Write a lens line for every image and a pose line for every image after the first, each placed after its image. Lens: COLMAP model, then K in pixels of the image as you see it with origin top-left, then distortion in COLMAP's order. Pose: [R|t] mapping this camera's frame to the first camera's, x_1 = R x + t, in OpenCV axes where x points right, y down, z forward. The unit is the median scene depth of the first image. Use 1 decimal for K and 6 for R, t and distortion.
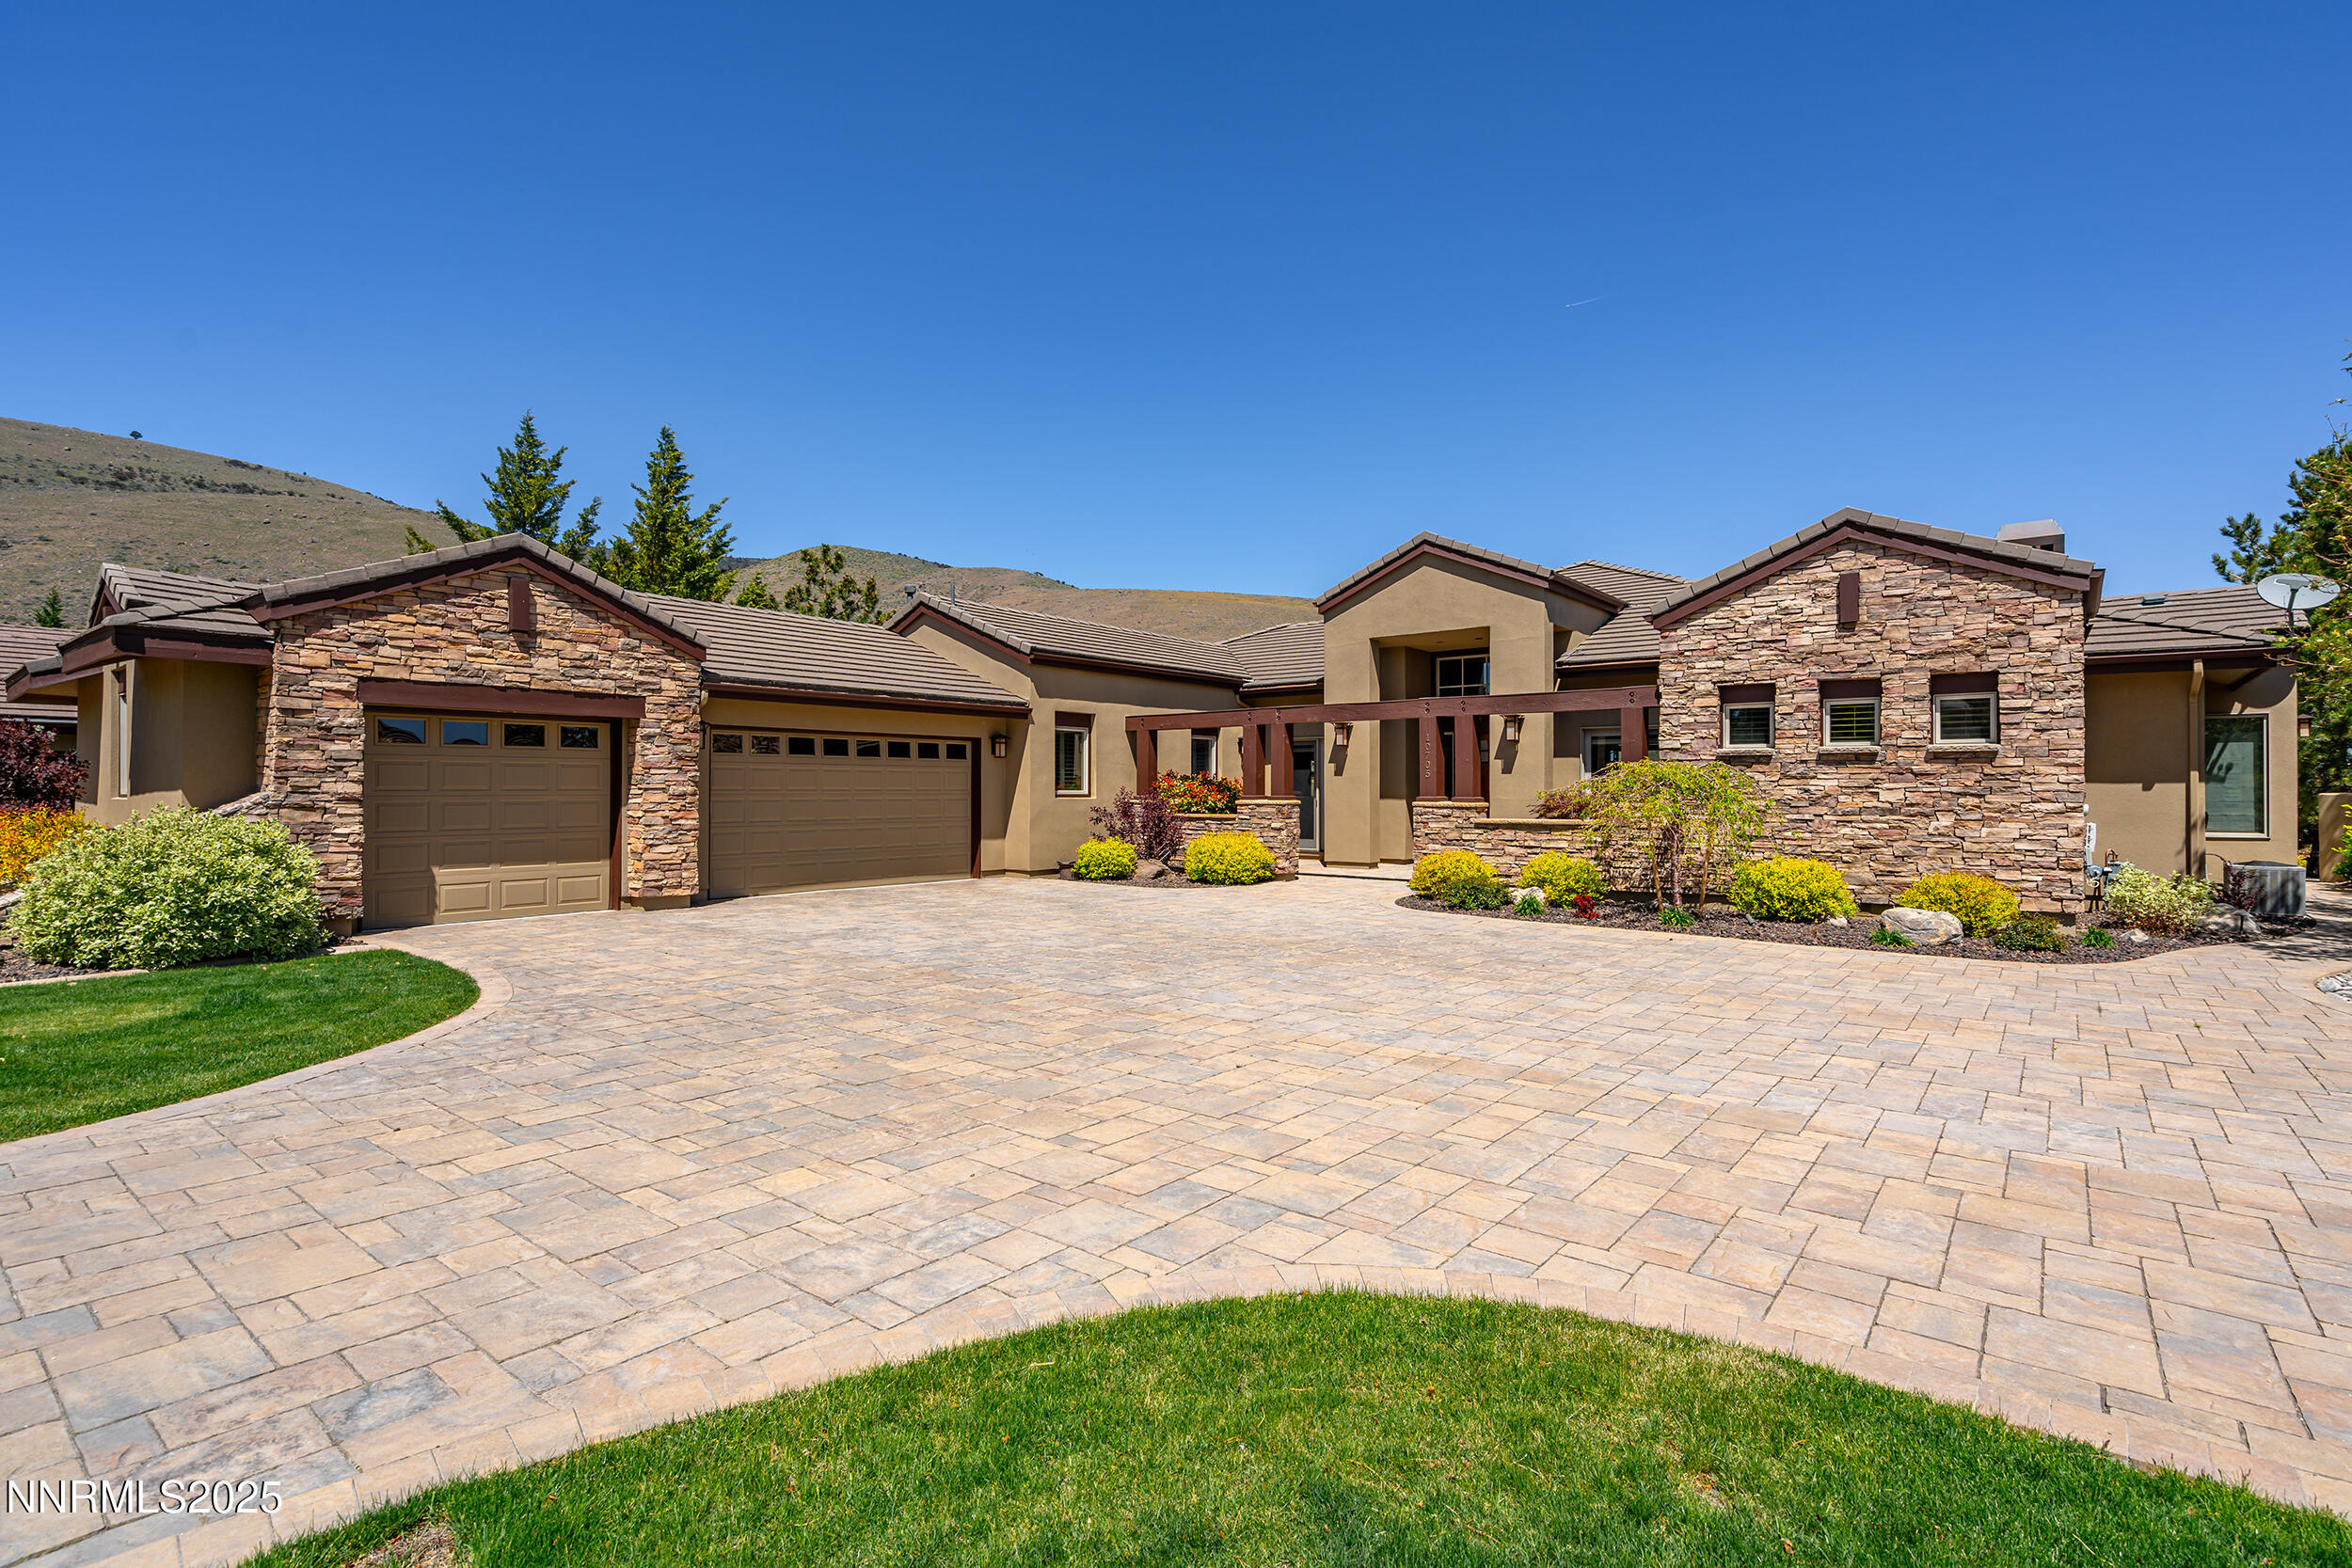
lens RADIAL K [[1143.3, 0, 1176.0], [0, 1143.3, 784.0], [0, 0, 1]] dist [0.000405, -0.000001]
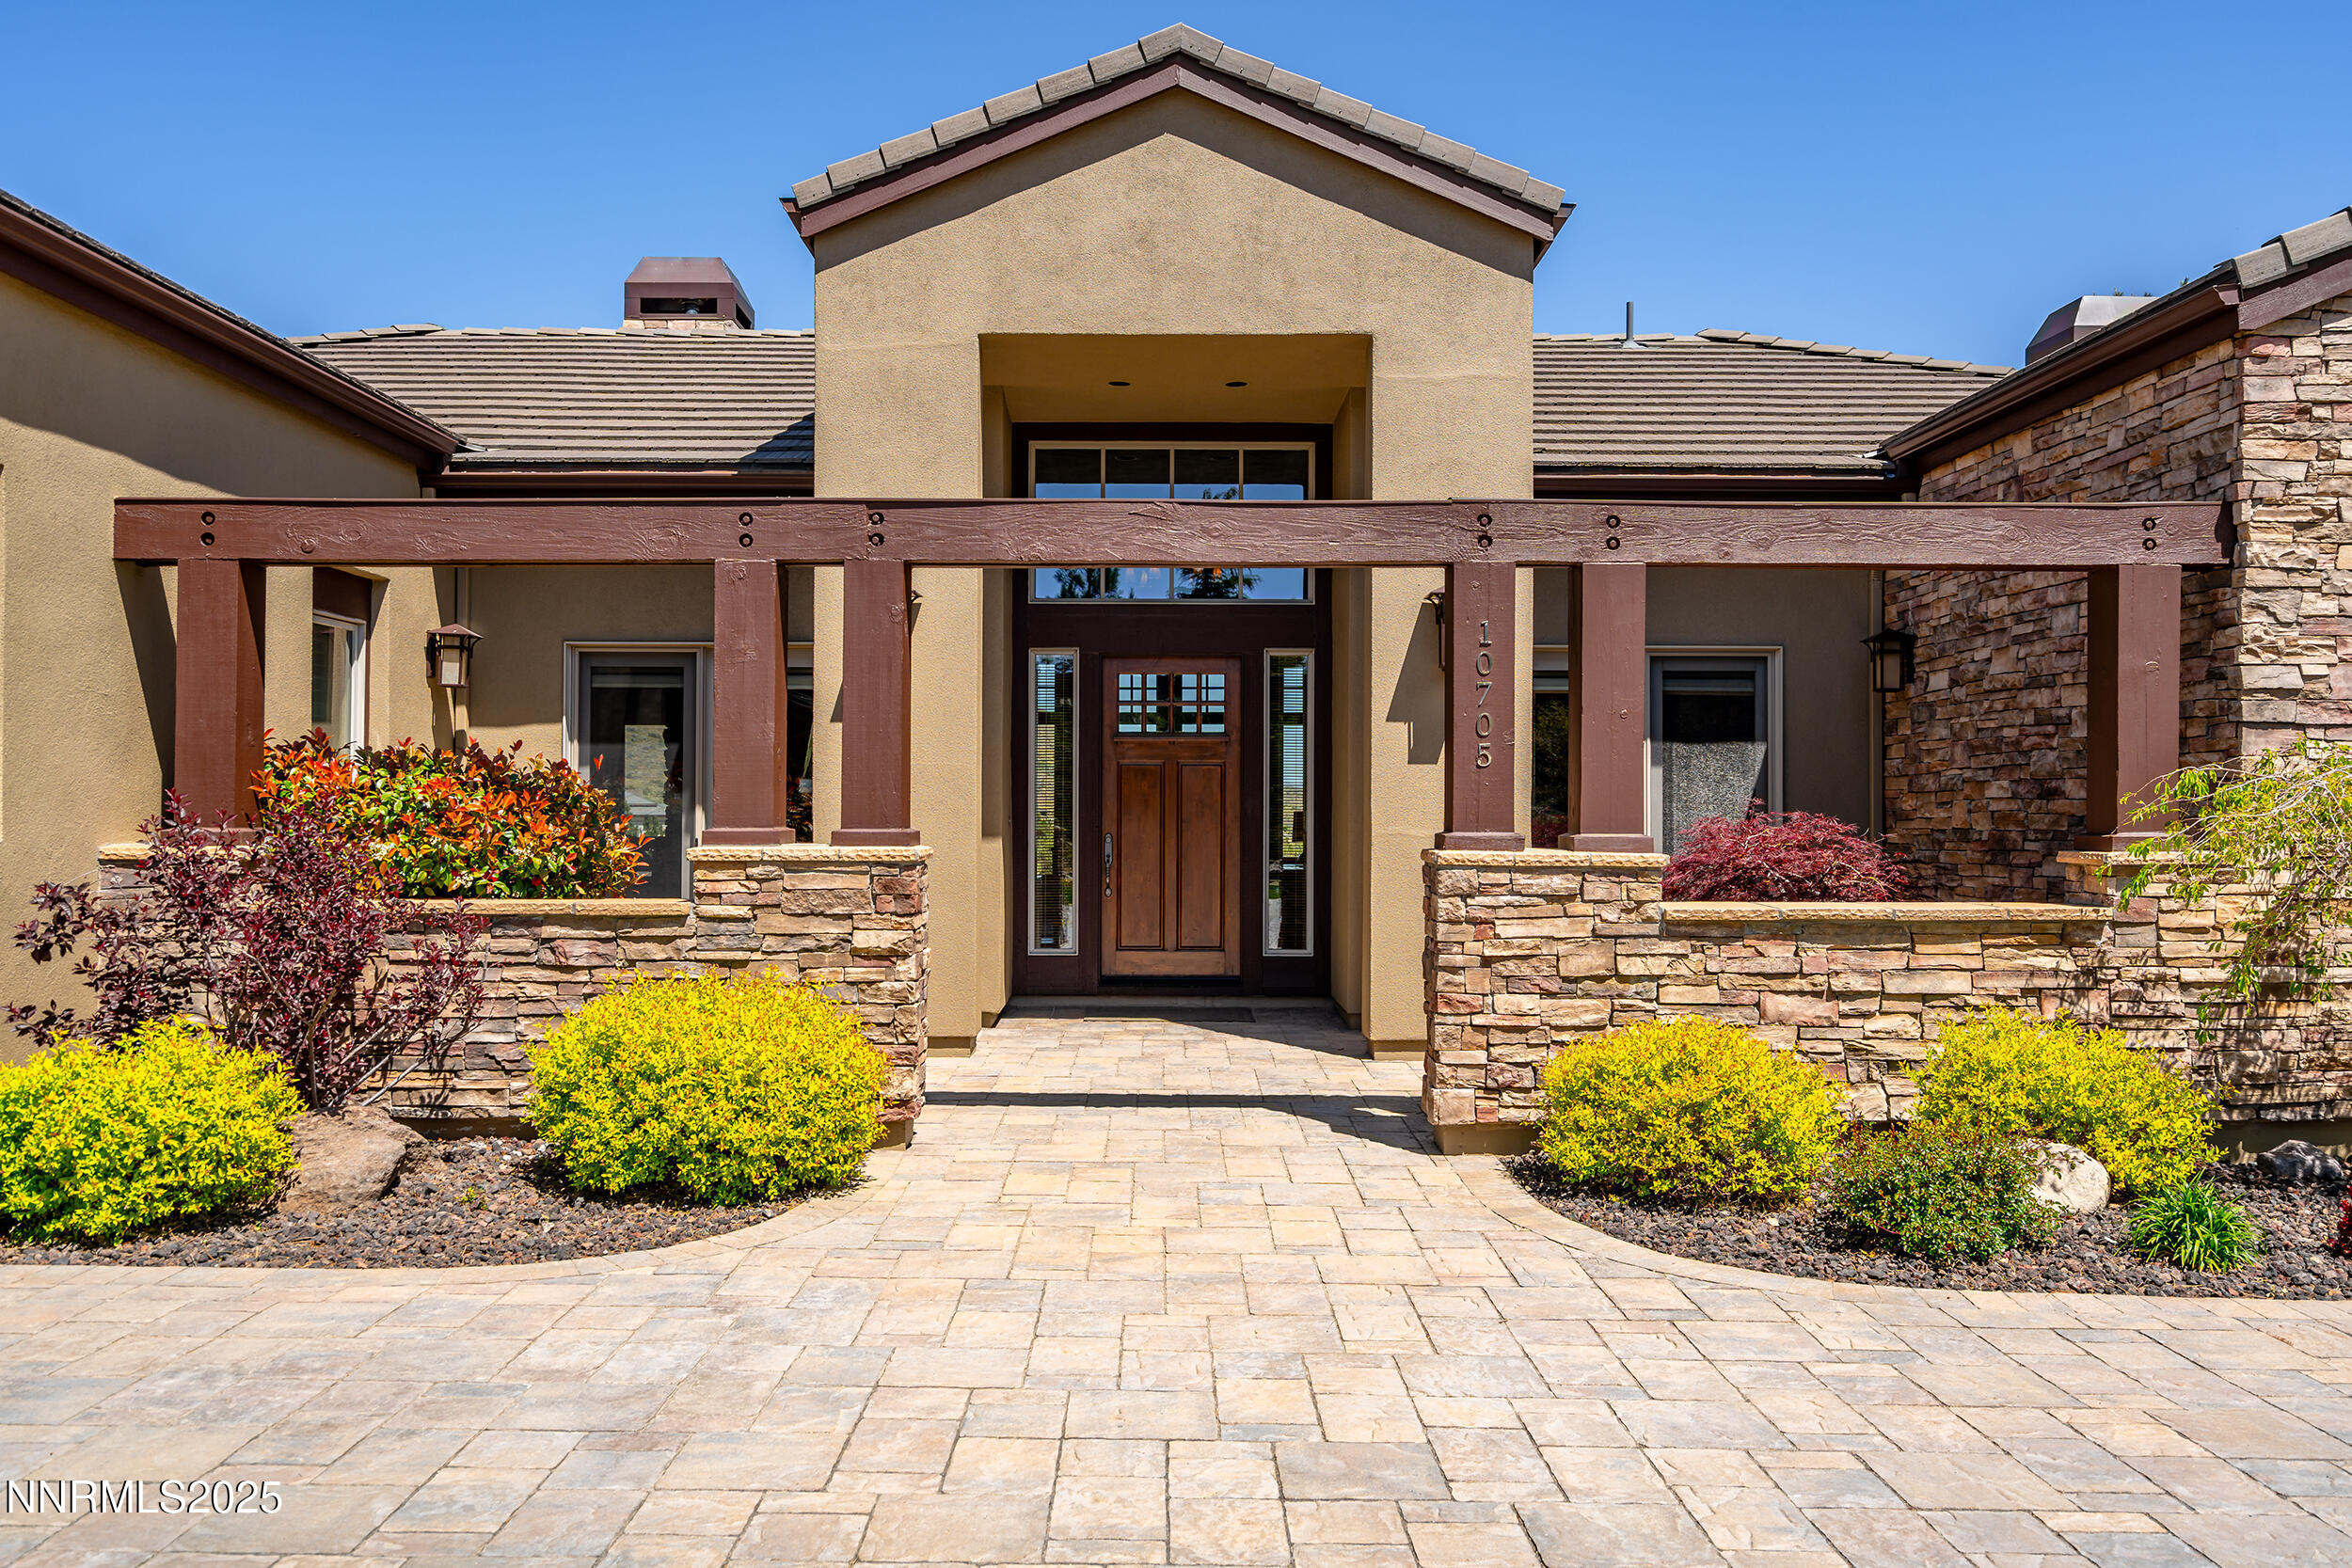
lens RADIAL K [[1864.2, 0, 1176.0], [0, 1864.2, 784.0], [0, 0, 1]] dist [0.003282, -0.000236]
pose [[0.782620, -0.000270, 0.622500, -0.135365], [-0.006442, 0.999943, 0.008533, -0.004965], [-0.622467, -0.010688, 0.782573, 0.636590]]
